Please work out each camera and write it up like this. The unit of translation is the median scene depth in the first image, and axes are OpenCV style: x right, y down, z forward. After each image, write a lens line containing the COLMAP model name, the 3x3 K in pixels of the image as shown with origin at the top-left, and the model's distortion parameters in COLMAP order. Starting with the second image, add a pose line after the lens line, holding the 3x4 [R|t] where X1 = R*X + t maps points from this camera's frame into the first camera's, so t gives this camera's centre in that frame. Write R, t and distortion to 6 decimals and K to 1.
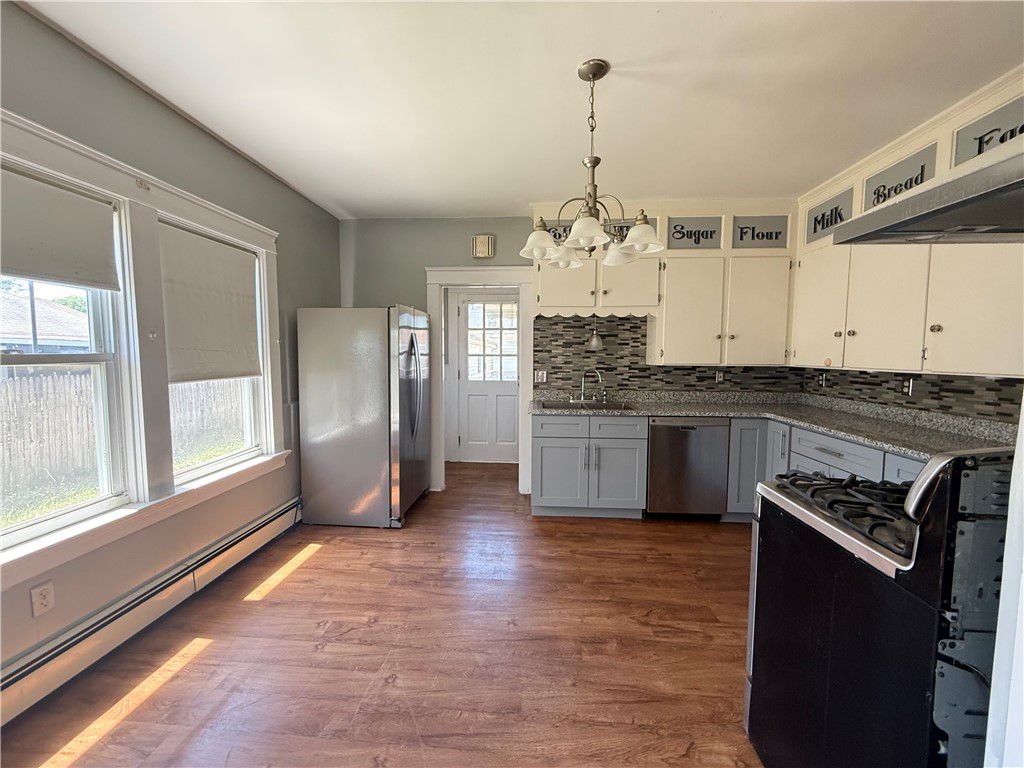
lens RADIAL K [[408.5, 0, 509.0], [0, 408.5, 383.4], [0, 0, 1]] dist [-0.001199, -0.000123]
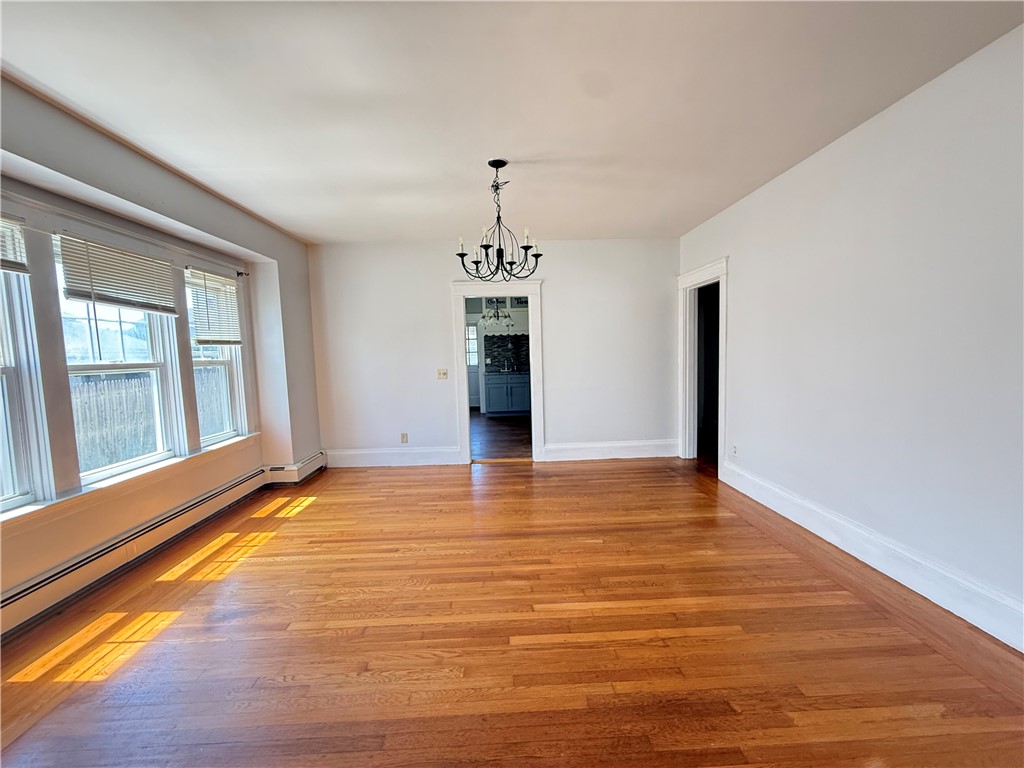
lens RADIAL K [[408.5, 0, 509.0], [0, 408.5, 383.4], [0, 0, 1]] dist [-0.001199, -0.000123]
pose [[0.994135, -0.041258, 0.099963, -0.046413], [0.040647, 0.999140, 0.008151, 0.108422], [-0.100214, -0.004040, 0.994958, -1.474187]]
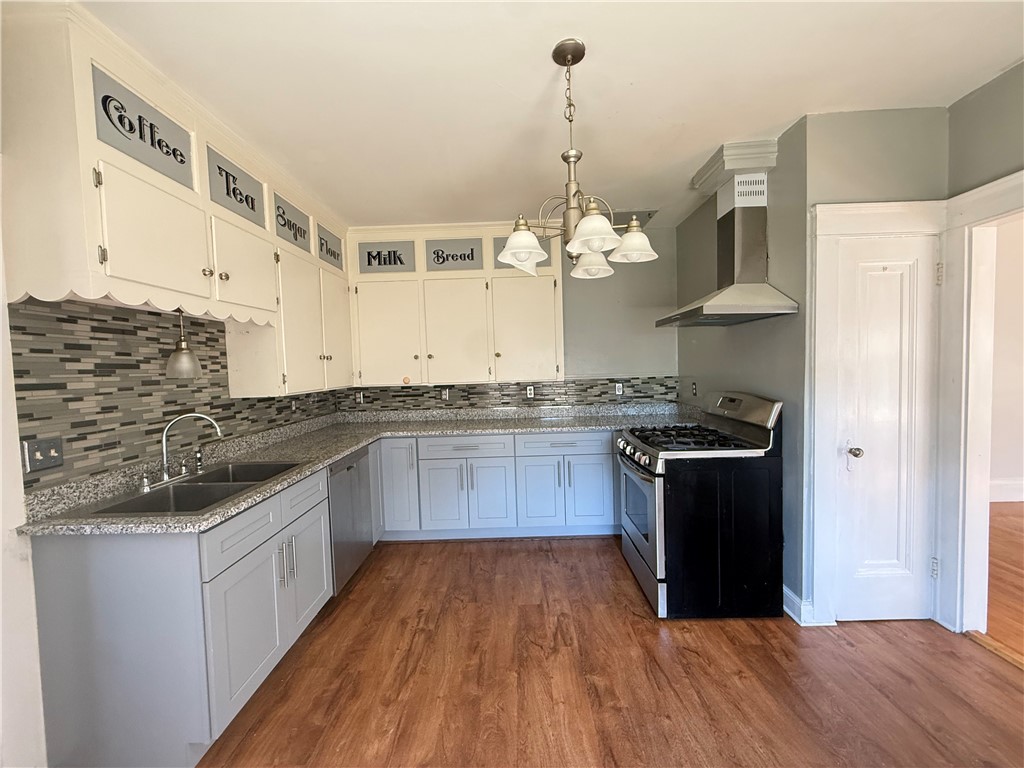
lens RADIAL K [[408.5, 0, 509.0], [0, 408.5, 383.4], [0, 0, 1]] dist [-0.001199, -0.000123]
pose [[-0.053885, -0.047784, 0.997403, -0.362662], [0.101960, 0.993370, 0.053100, -0.064828], [-0.993328, 0.104556, -0.048656, 0.652431]]
